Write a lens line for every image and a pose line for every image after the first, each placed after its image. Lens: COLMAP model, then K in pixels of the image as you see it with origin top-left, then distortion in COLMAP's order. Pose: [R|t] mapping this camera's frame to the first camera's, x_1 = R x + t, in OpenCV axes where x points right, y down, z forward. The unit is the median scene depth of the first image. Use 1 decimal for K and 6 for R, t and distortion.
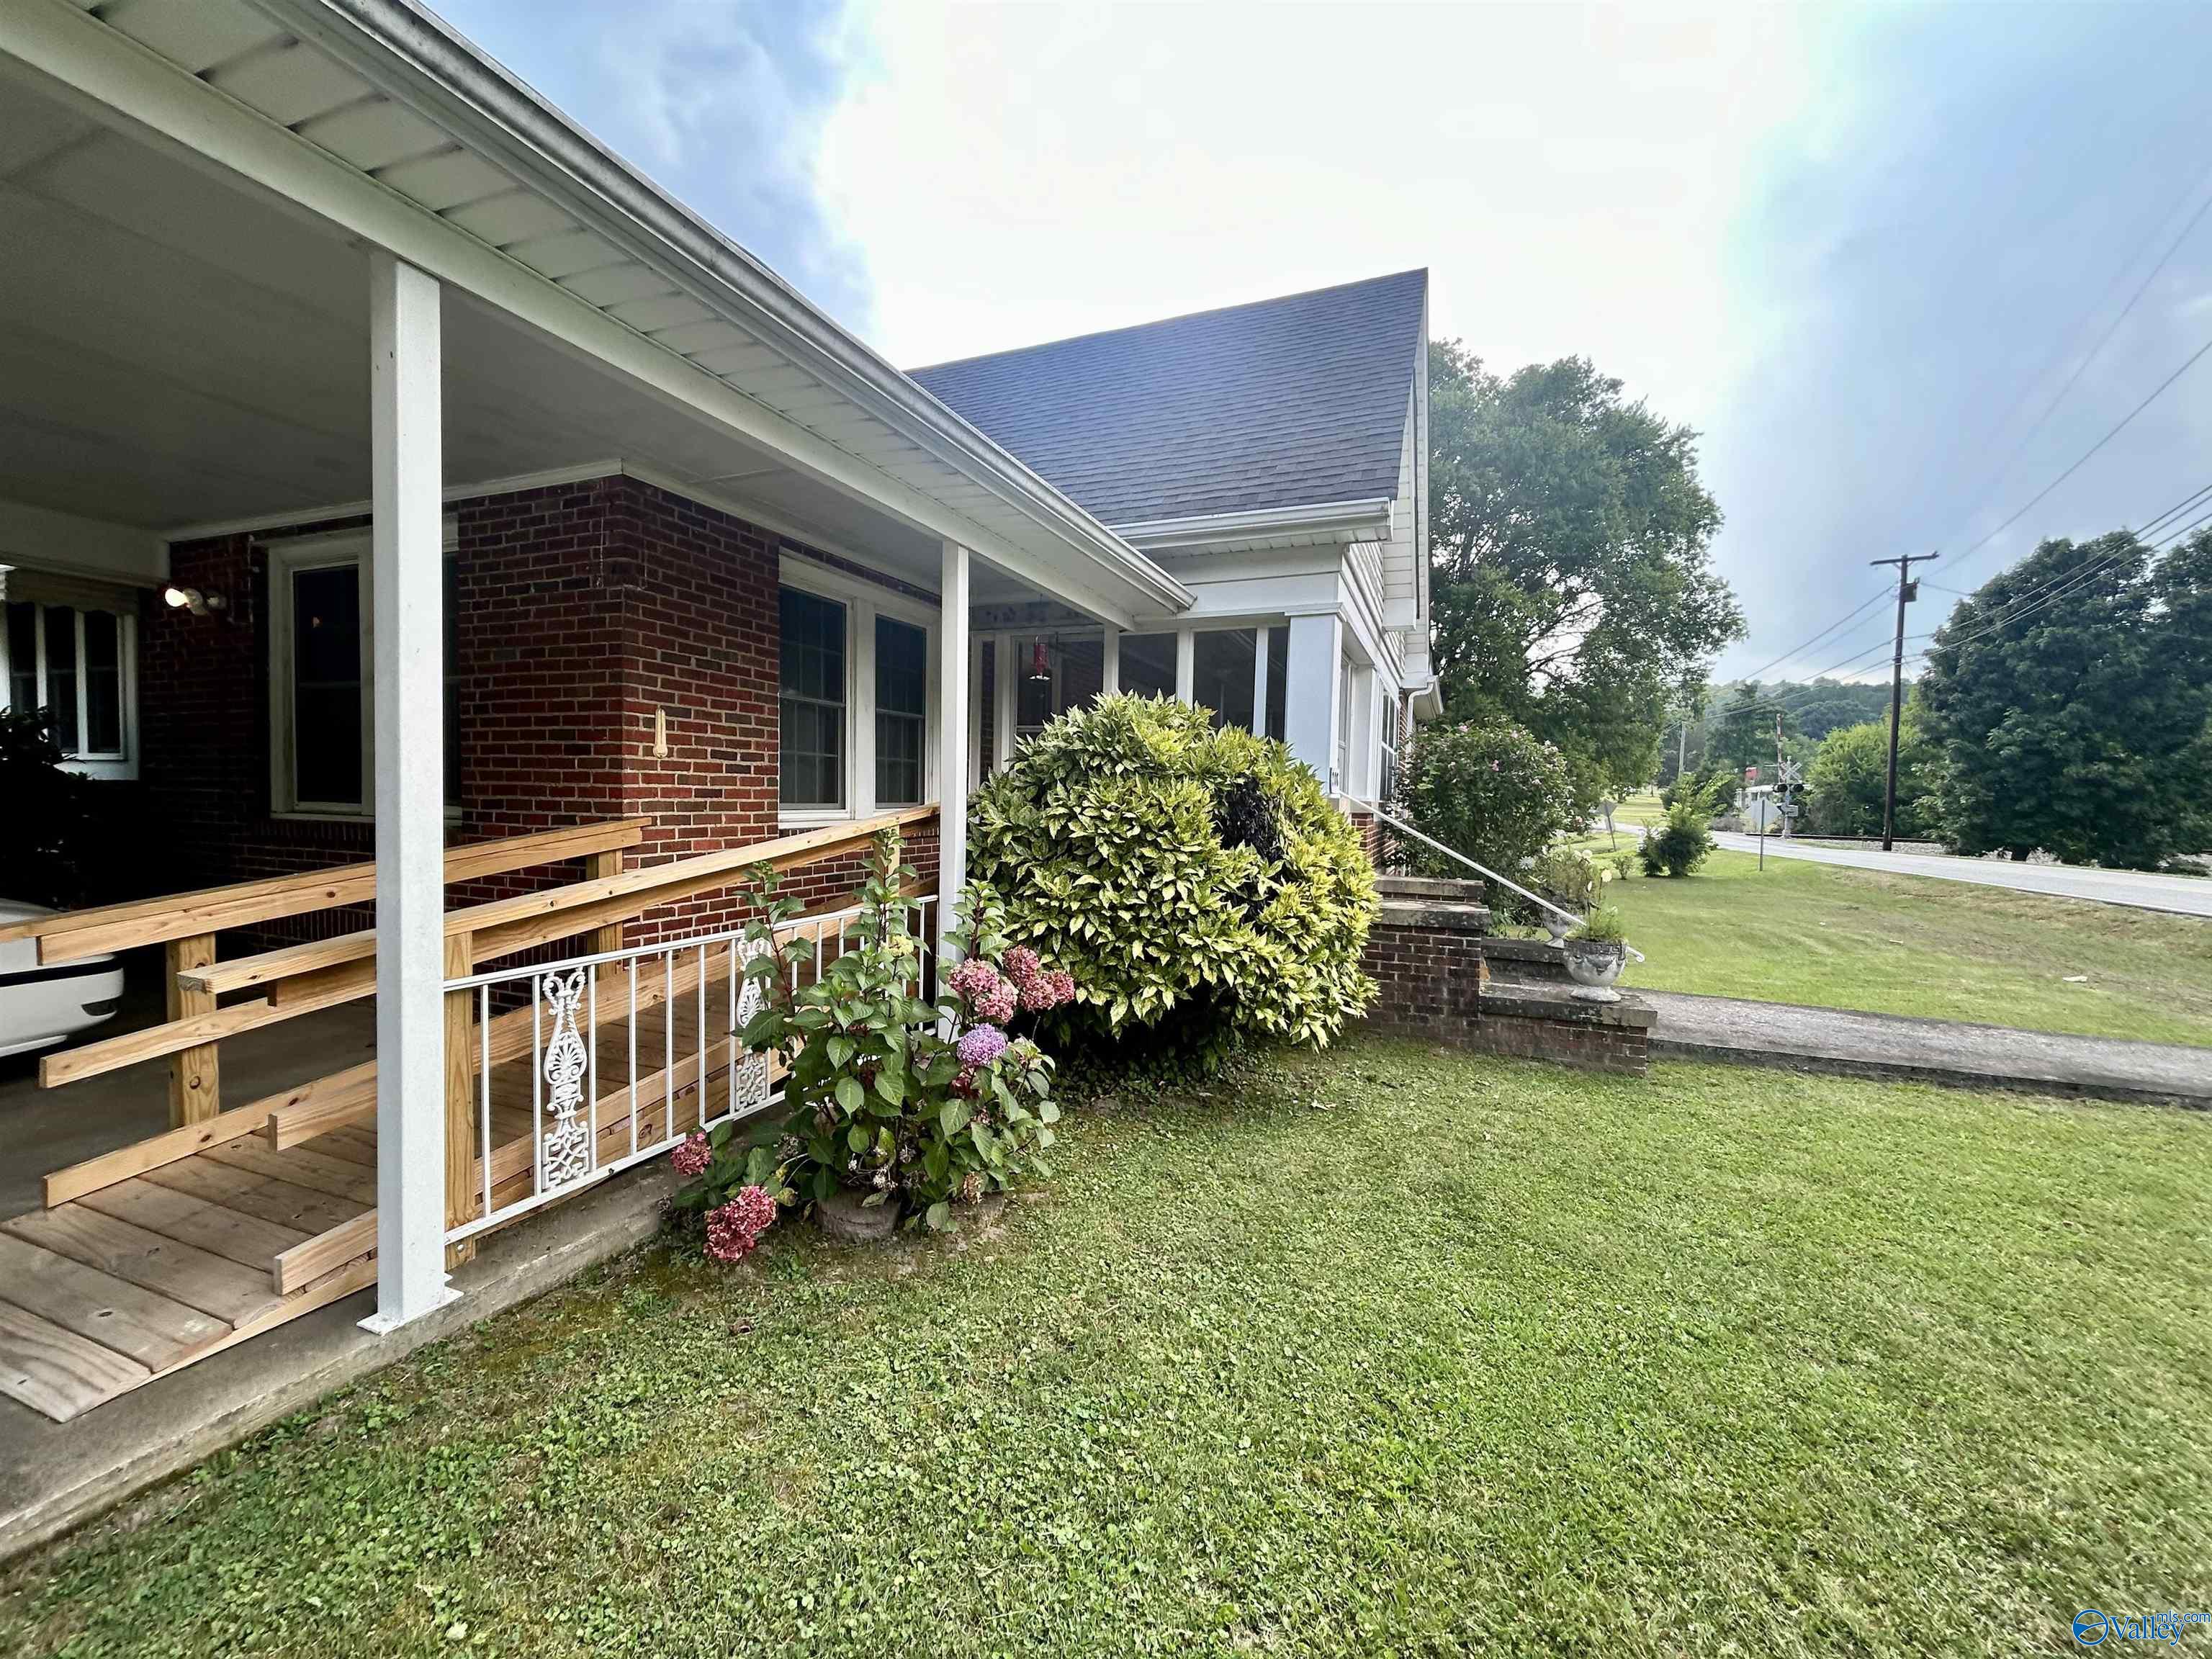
lens RADIAL K [[895.1, 0, 1106.2], [0, 895.1, 833.1], [0, 0, 1]] dist [0.000349, 0.000827]
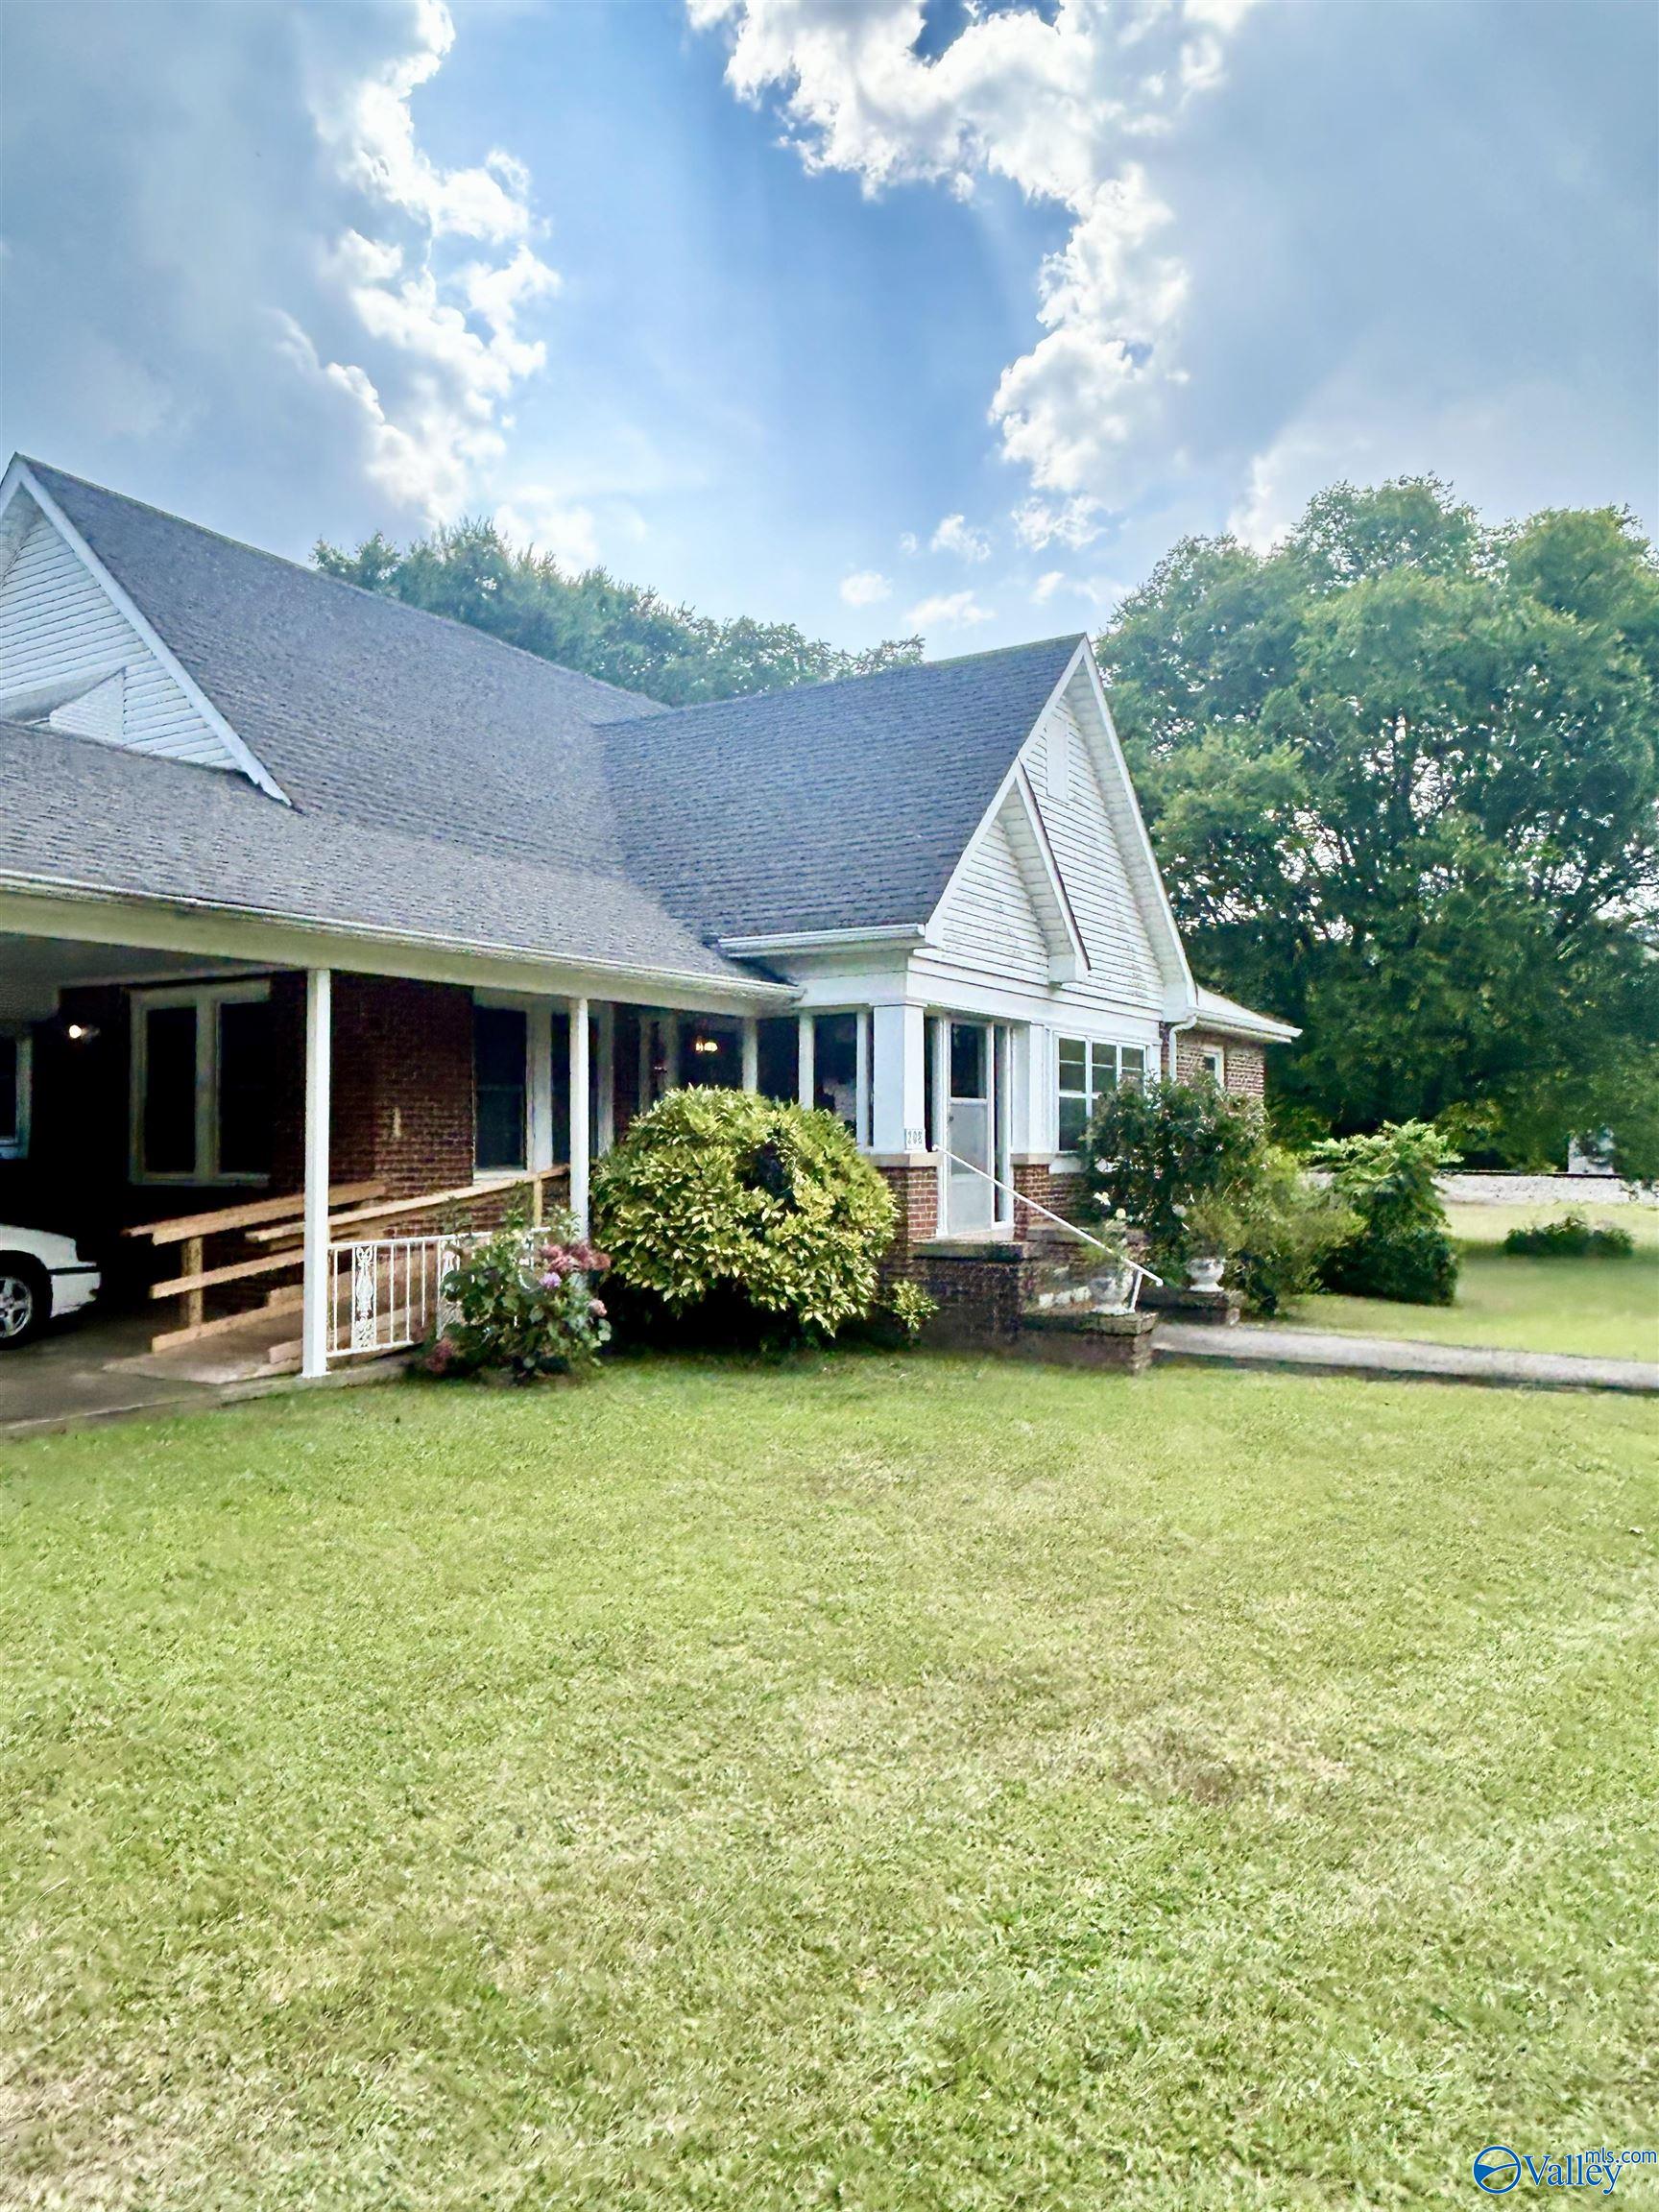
lens RADIAL K [[1580.1, 0, 825.6], [0, 1580.1, 1096.7], [0, 0, 1]] dist [0.010175, -0.023746]
pose [[0.986431, -0.025048, -0.162254, 0.660572], [0.013918, 0.997494, -0.069372, 0.041704], [0.163585, 0.066172, 0.984308, -1.530702]]
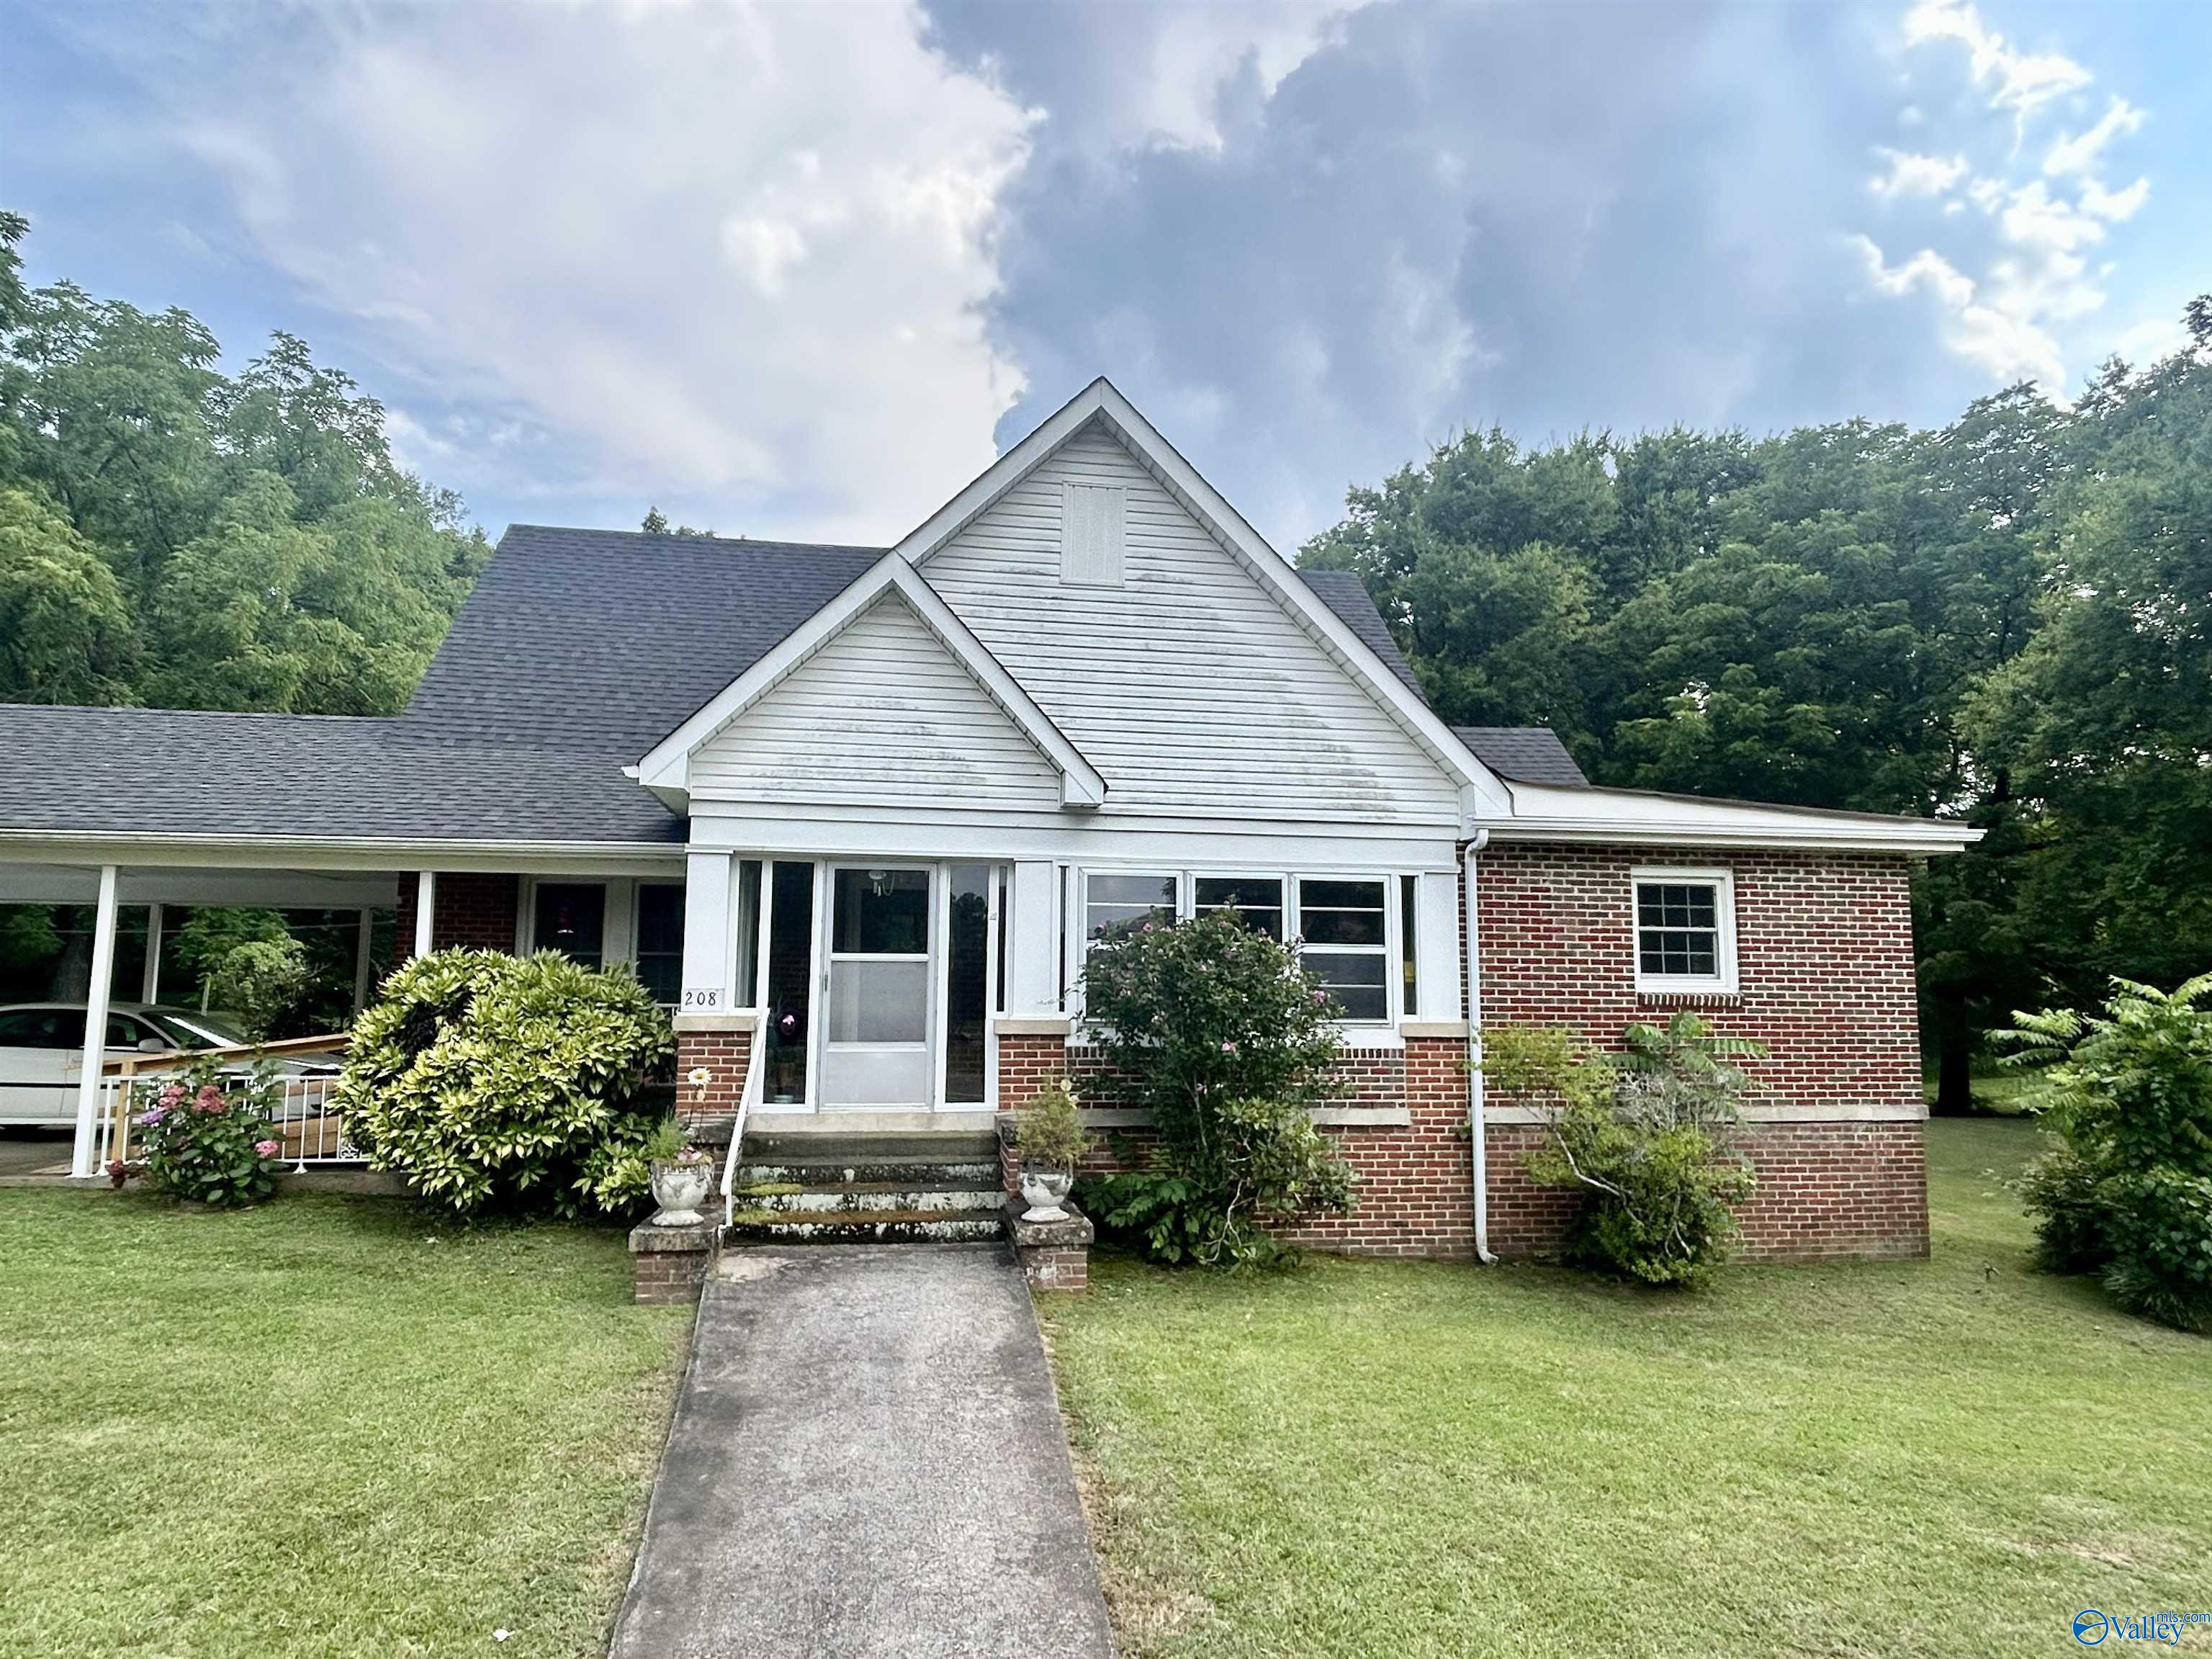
lens RADIAL K [[1475.0, 0, 1114.3], [0, 1475.0, 822.2], [0, 0, 1]] dist [-0.016890, -0.013203]
pose [[0.528185, -0.147009, -0.836307, 2.751836], [-0.023945, 0.981929, -0.187730, 0.070106], [0.848792, 0.119181, 0.515120, 0.604591]]
